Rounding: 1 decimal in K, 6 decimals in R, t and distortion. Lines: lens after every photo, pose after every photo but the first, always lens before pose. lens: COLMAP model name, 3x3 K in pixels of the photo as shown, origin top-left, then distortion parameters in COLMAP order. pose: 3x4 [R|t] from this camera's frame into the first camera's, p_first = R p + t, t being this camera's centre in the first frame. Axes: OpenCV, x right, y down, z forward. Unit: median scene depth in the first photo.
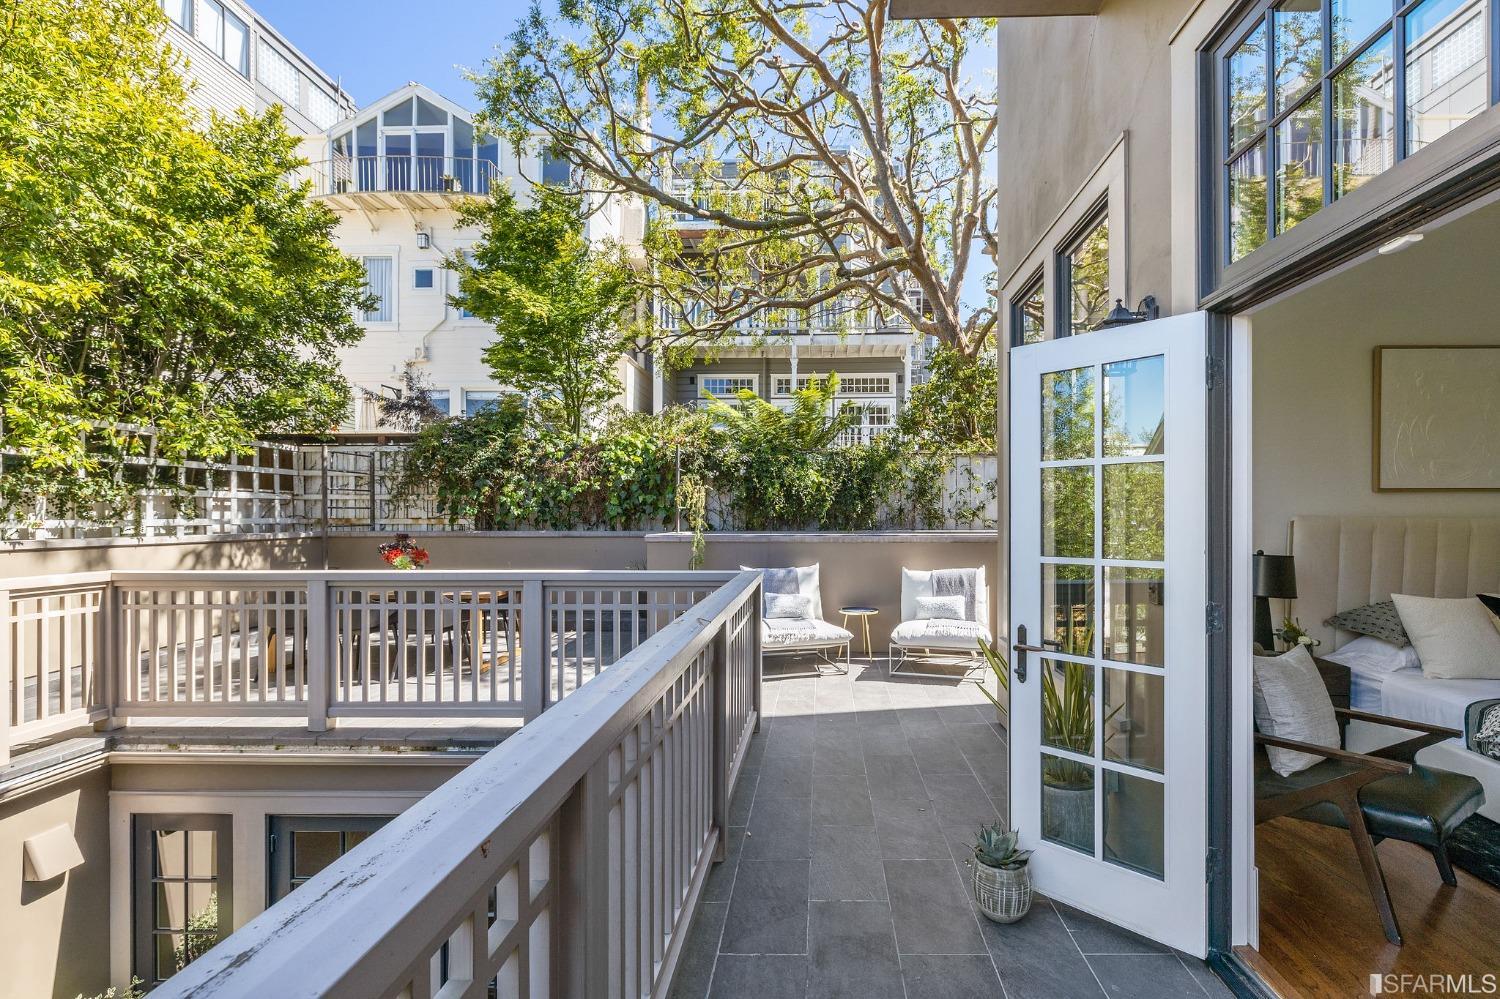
lens RADIAL K [[664.2, 0, 788.9], [0, 664.2, 526.9], [0, 0, 1]] dist [-0.004207, 0.002069]
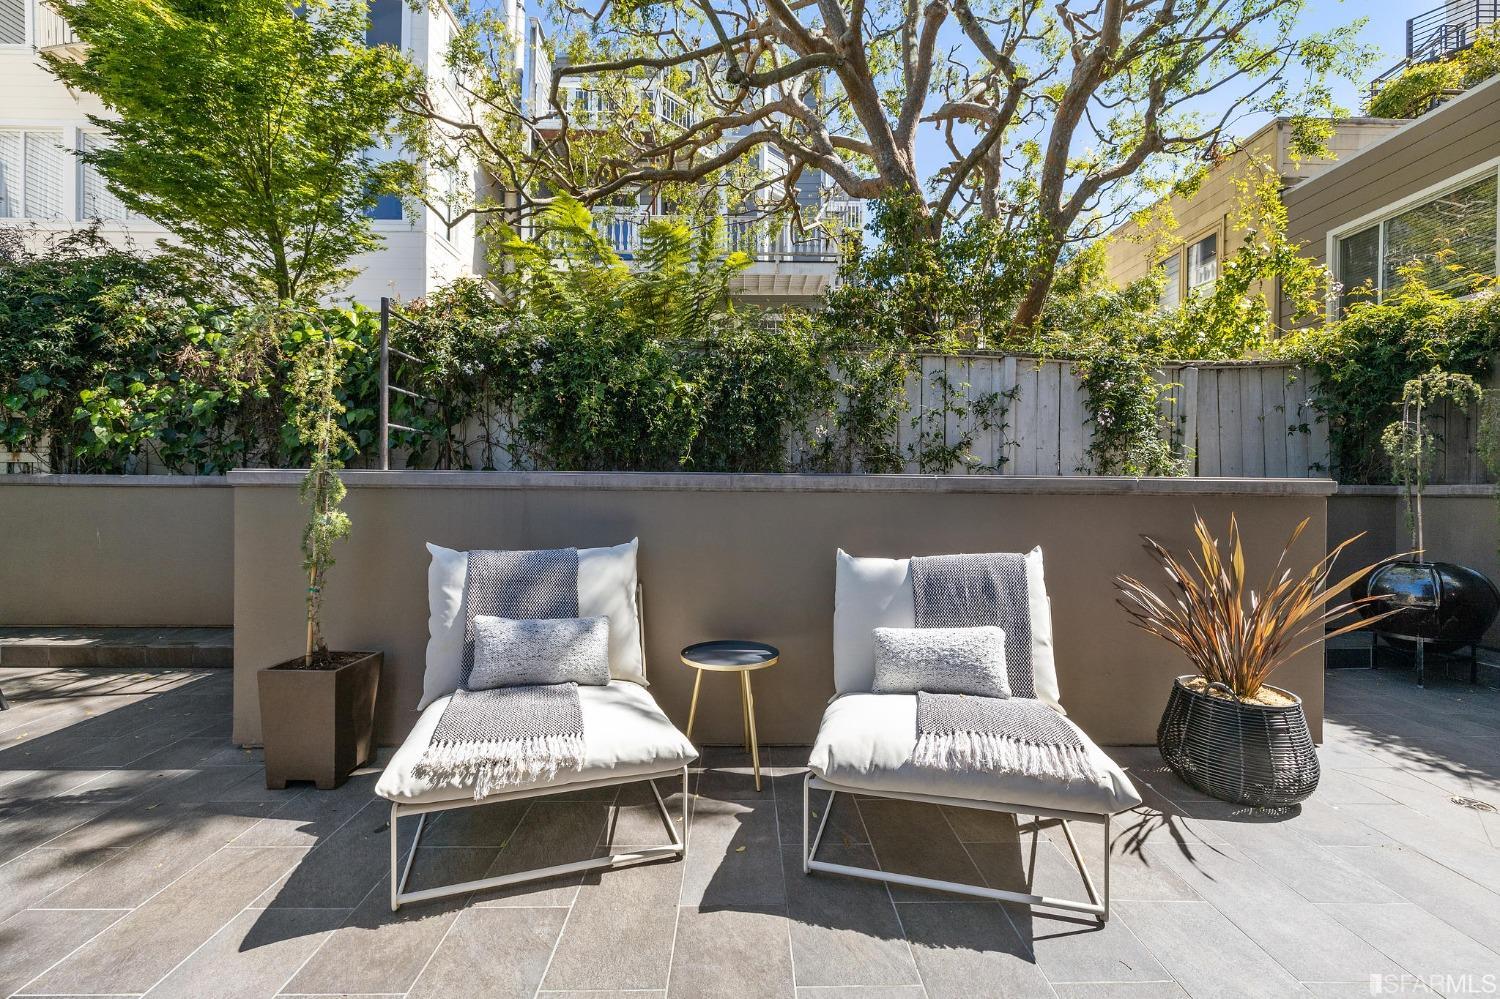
lens RADIAL K [[740.5, 0, 708.9], [0, 740.5, 492.9], [0, 0, 1]] dist [0.004085, 0.000028]
pose [[0.999825, 0.007264, 0.017253, 0.098384], [-0.007169, 0.999959, -0.005558, 0.034379], [-0.017293, 0.005433, 0.999836, 0.641743]]
